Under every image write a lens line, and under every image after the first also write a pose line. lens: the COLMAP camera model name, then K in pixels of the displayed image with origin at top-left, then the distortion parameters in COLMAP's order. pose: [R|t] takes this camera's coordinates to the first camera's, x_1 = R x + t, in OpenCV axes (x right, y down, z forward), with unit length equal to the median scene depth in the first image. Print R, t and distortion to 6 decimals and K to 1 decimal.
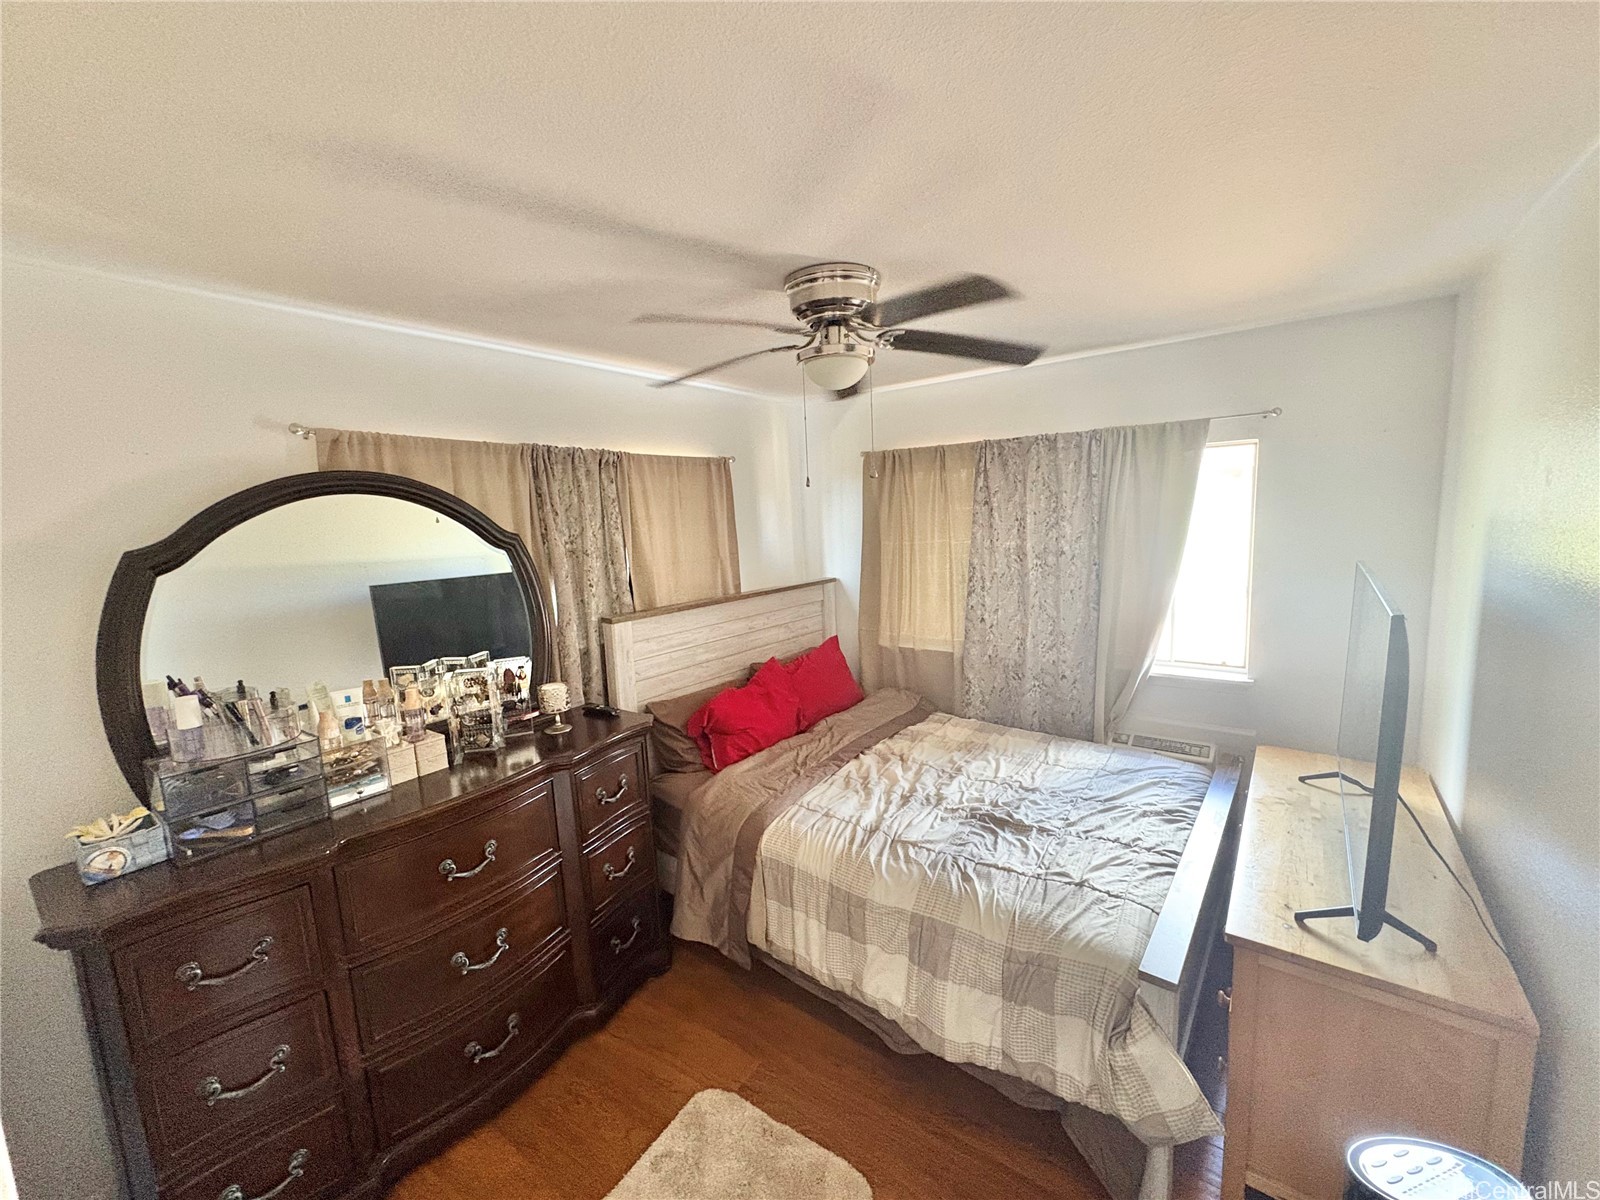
lens RADIAL K [[636.6, 0, 800.8], [0, 636.6, 596.8], [0, 0, 1]] dist [-0.002722, 0.000694]
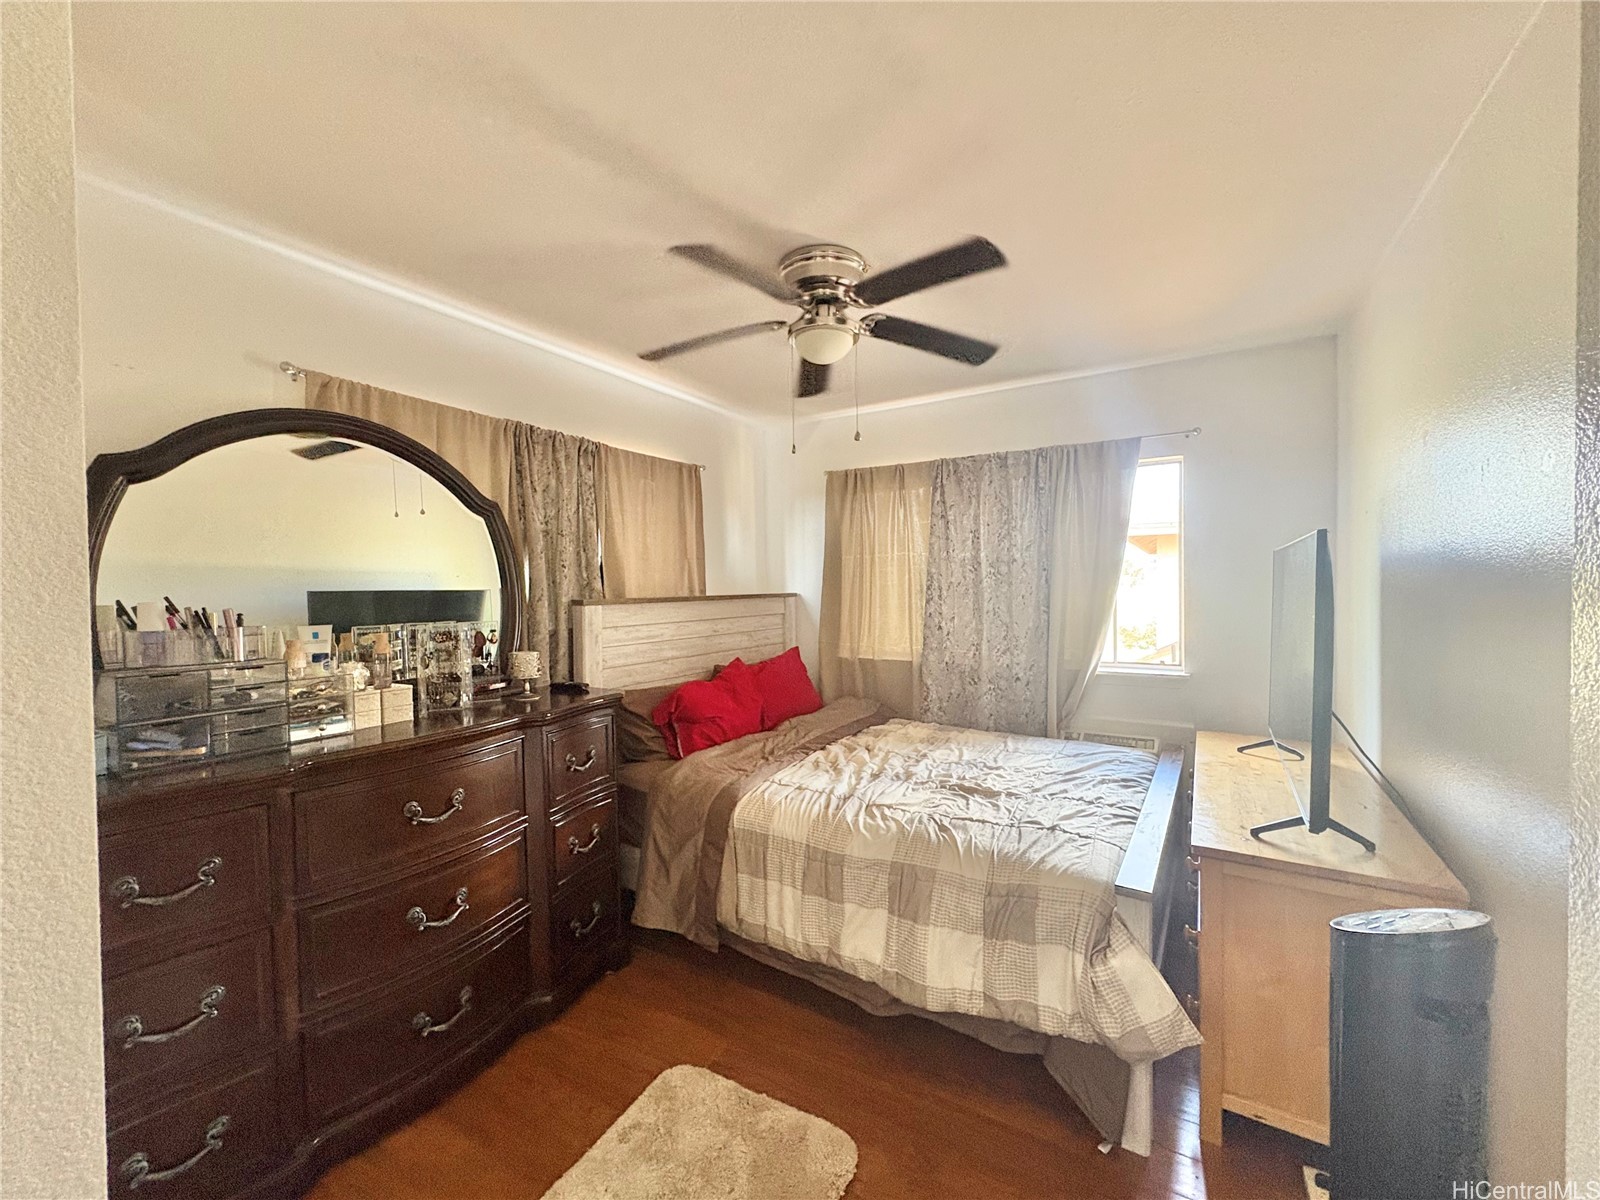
lens RADIAL K [[636.6, 0, 799.4], [0, 636.6, 600.2], [0, 0, 1]] dist [-0.002722, 0.000694]
pose [[0.995206, 0.027607, 0.093825, -0.068872], [-0.016664, 0.993171, -0.115470, 0.185836], [-0.096372, 0.113353, 0.988870, -0.024230]]
